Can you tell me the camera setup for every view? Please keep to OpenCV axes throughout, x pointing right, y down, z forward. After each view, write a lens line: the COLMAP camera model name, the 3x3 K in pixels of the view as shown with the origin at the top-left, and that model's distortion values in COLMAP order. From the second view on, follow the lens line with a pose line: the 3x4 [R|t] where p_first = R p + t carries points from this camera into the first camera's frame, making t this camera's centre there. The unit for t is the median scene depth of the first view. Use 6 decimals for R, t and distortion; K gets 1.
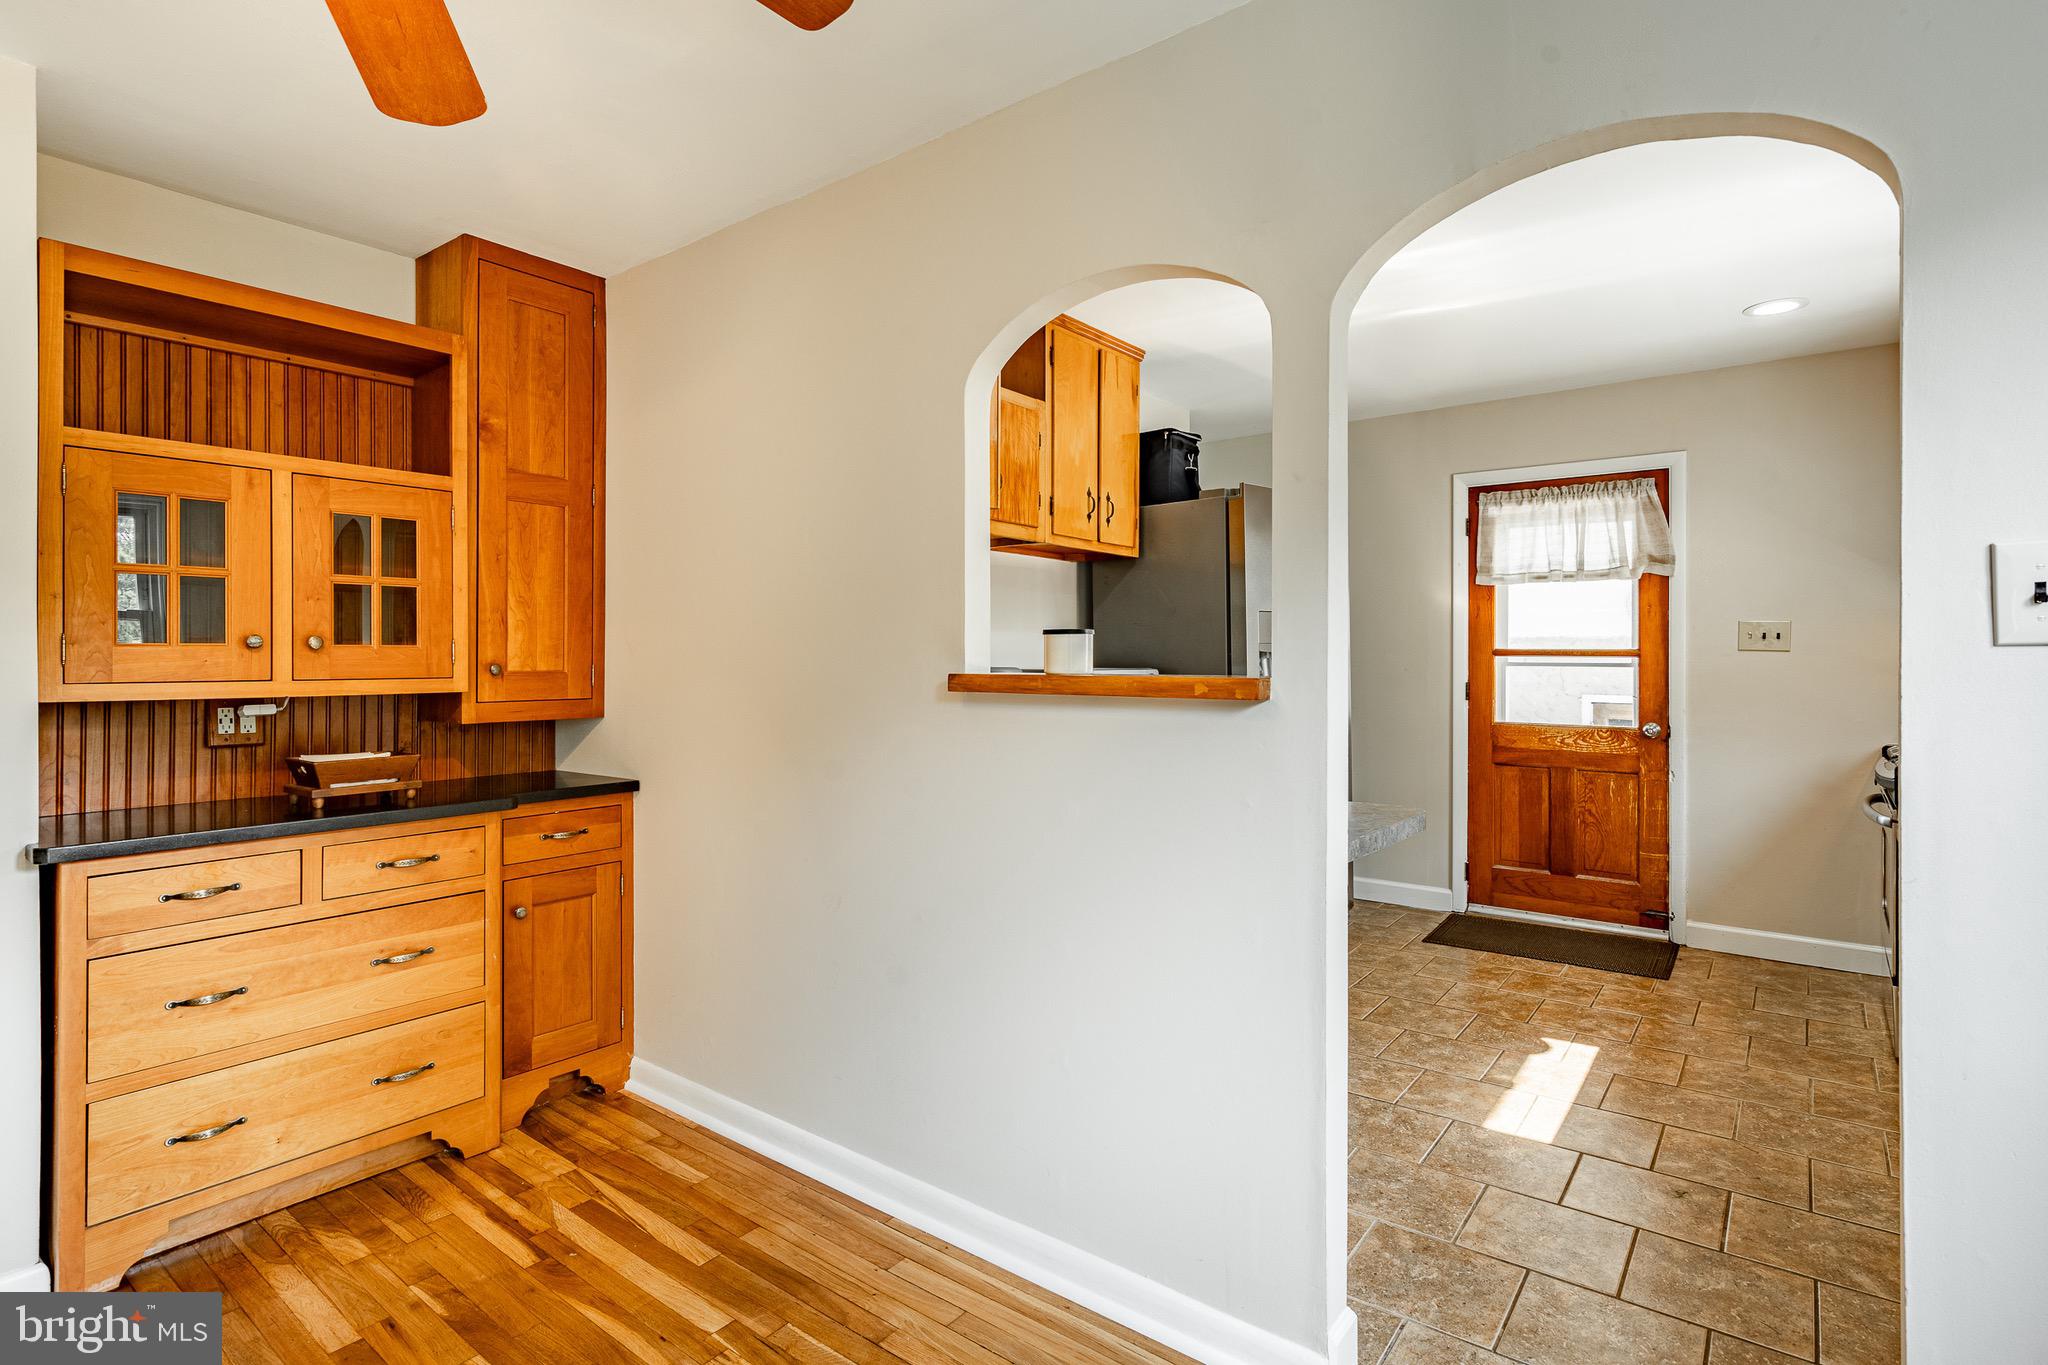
lens RADIAL K [[988.6, 0, 1041.5], [0, 988.6, 648.5], [0, 0, 1]] dist [0.004450, 0.002346]
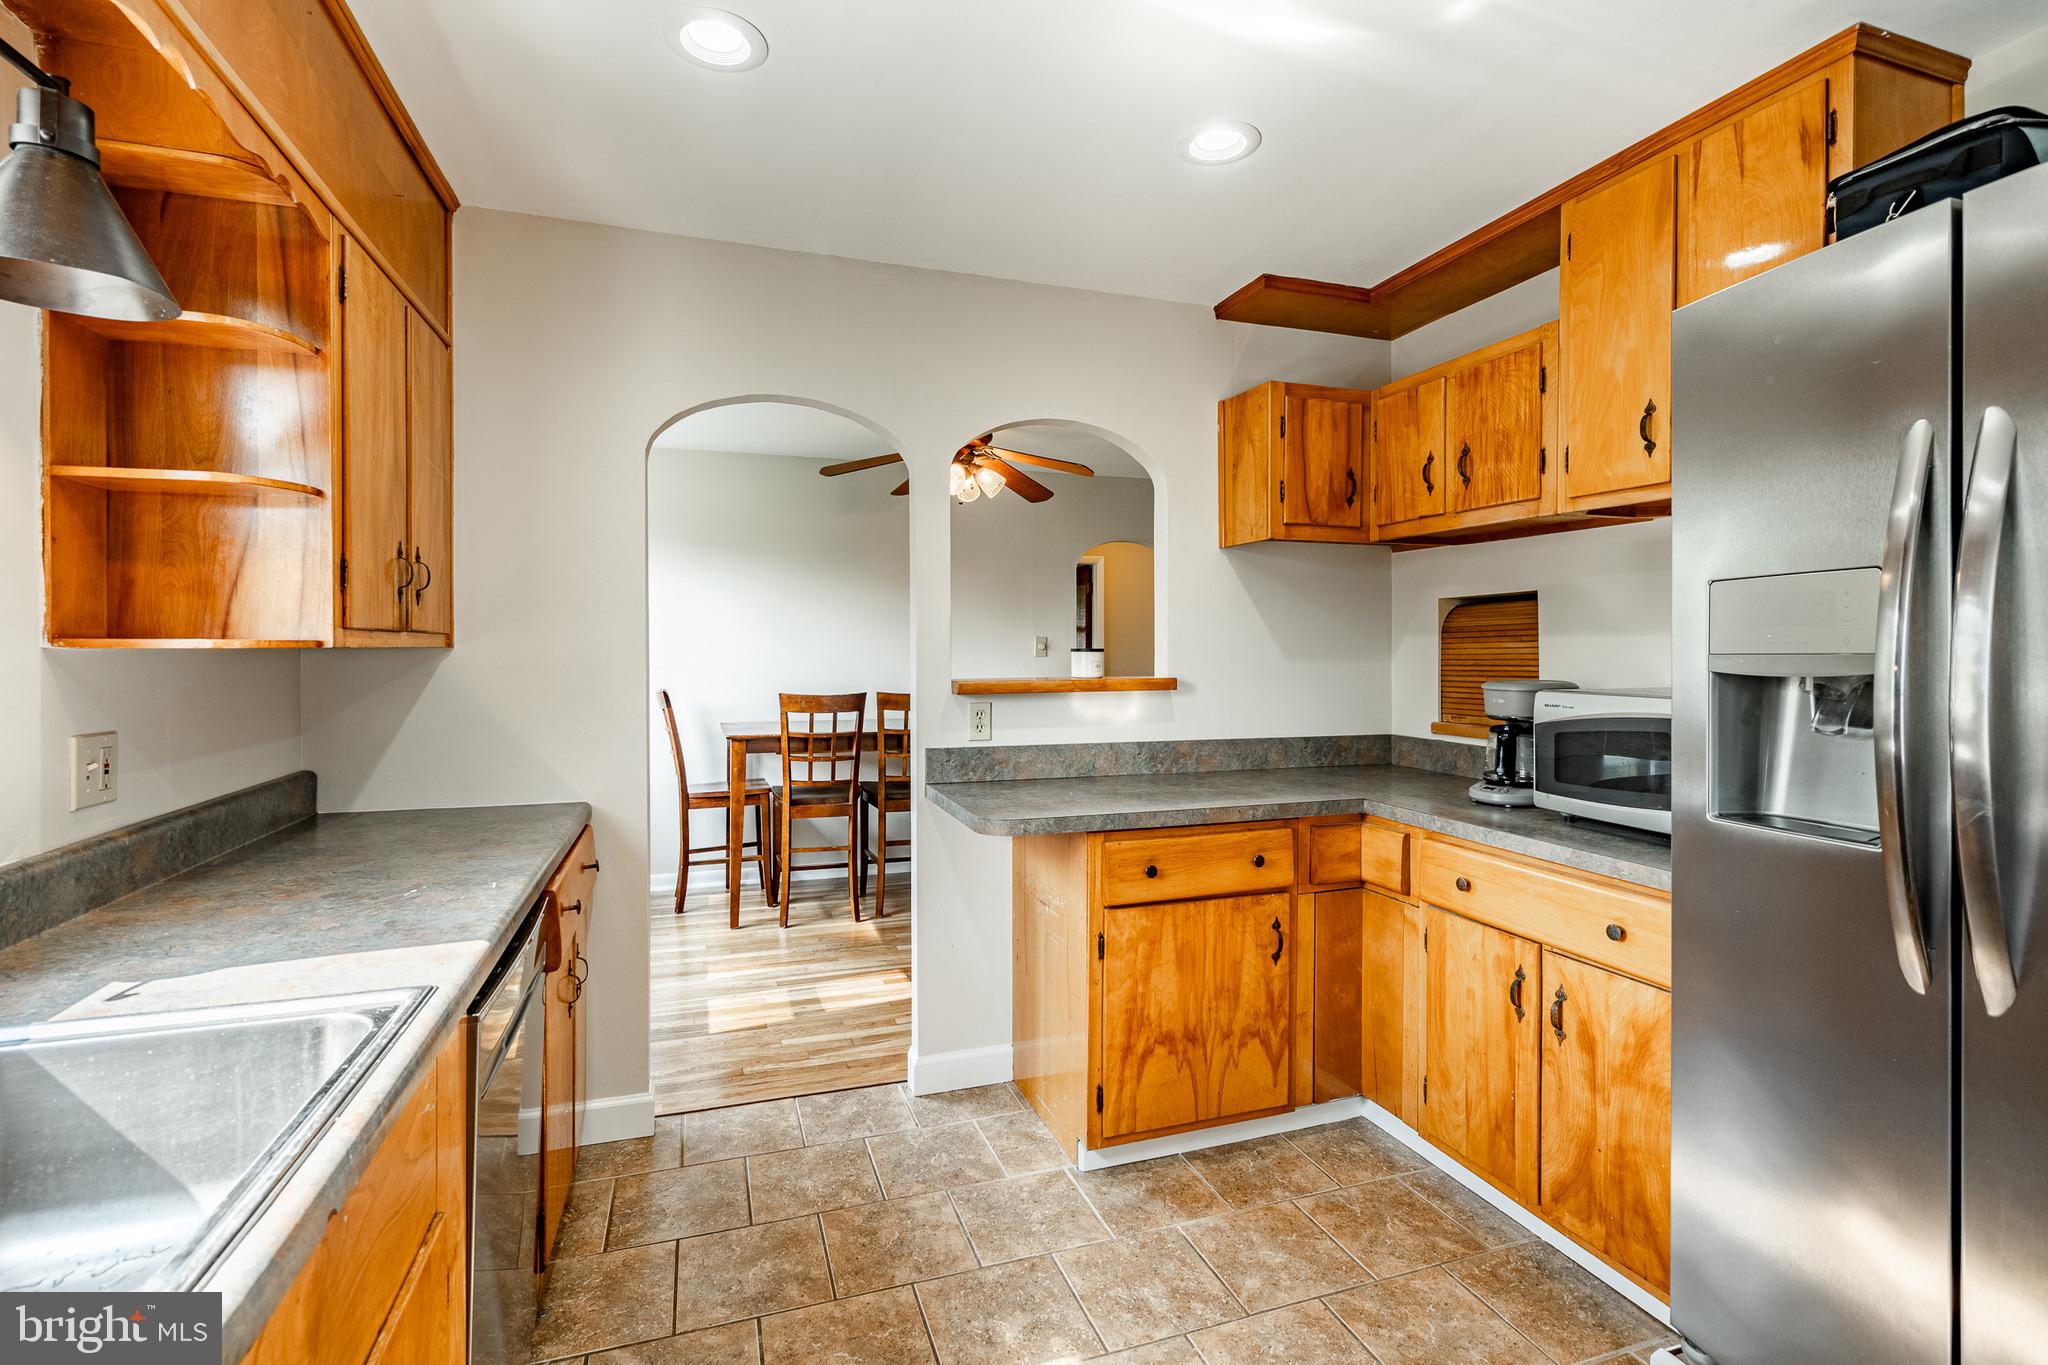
lens RADIAL K [[938.9, 0, 1029.6], [0, 938.9, 640.5], [0, 0, 1]] dist [-0.003081, -0.001254]
pose [[-0.545038, -0.005304, -0.838394, 0.692242], [0.008137, 0.999899, -0.011616, -0.008049], [0.838372, -0.013153, -0.544940, 0.915395]]
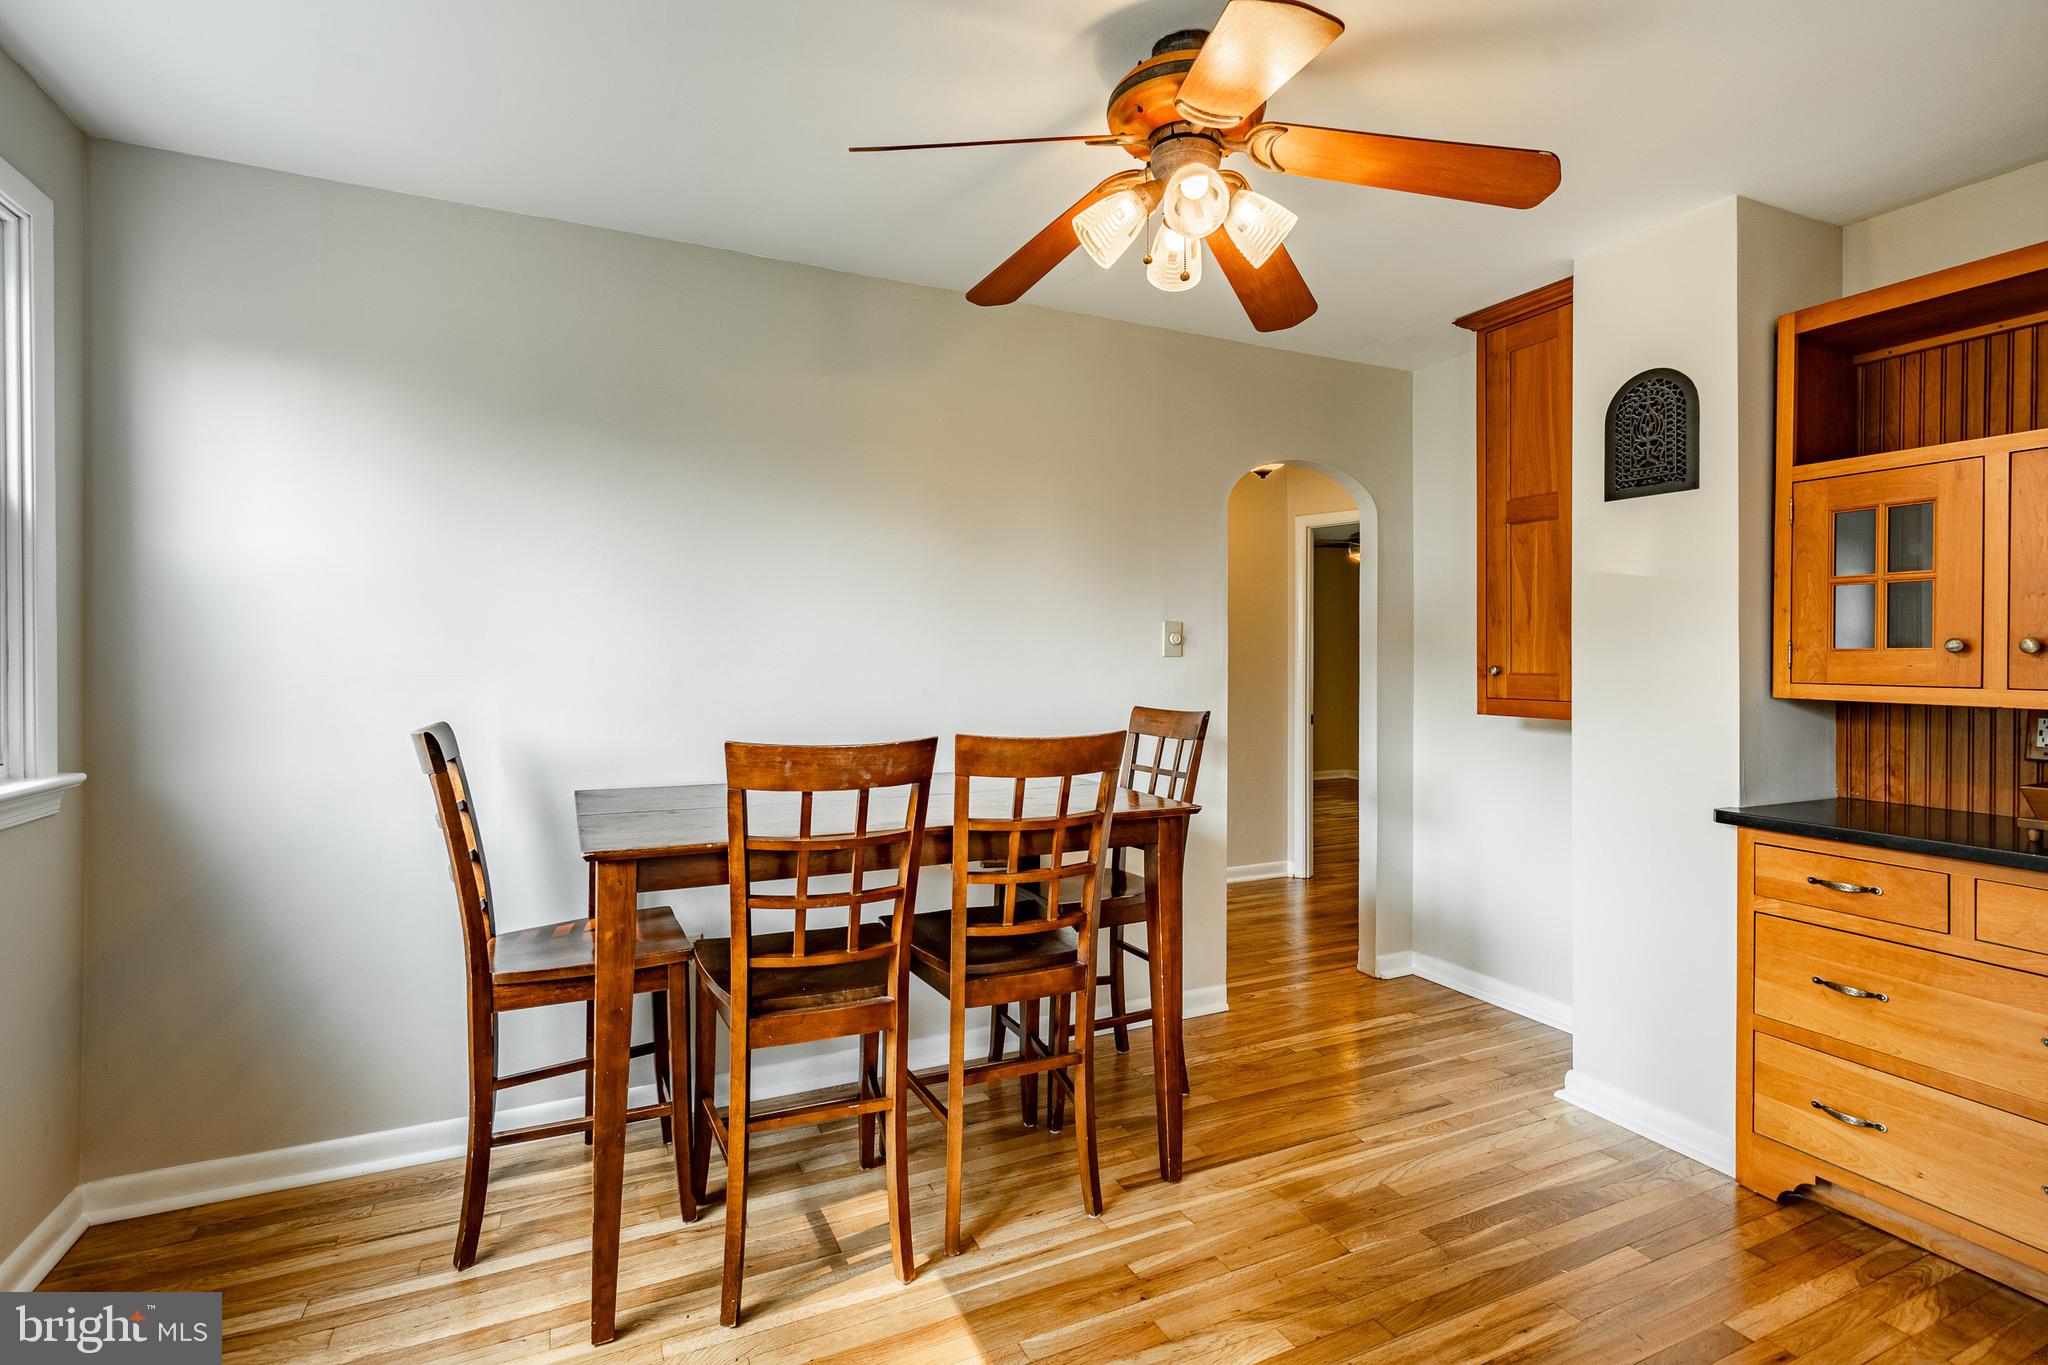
lens RADIAL K [[938.9, 0, 1011.5], [0, 938.9, 654.9], [0, 0, 1]] dist [-0.003081, -0.001254]
pose [[-0.453370, -0.000238, -0.891322, 0.217410], [0.003989, 0.999989, -0.002296, 0.000306], [0.891314, -0.004596, -0.453364, 0.335930]]
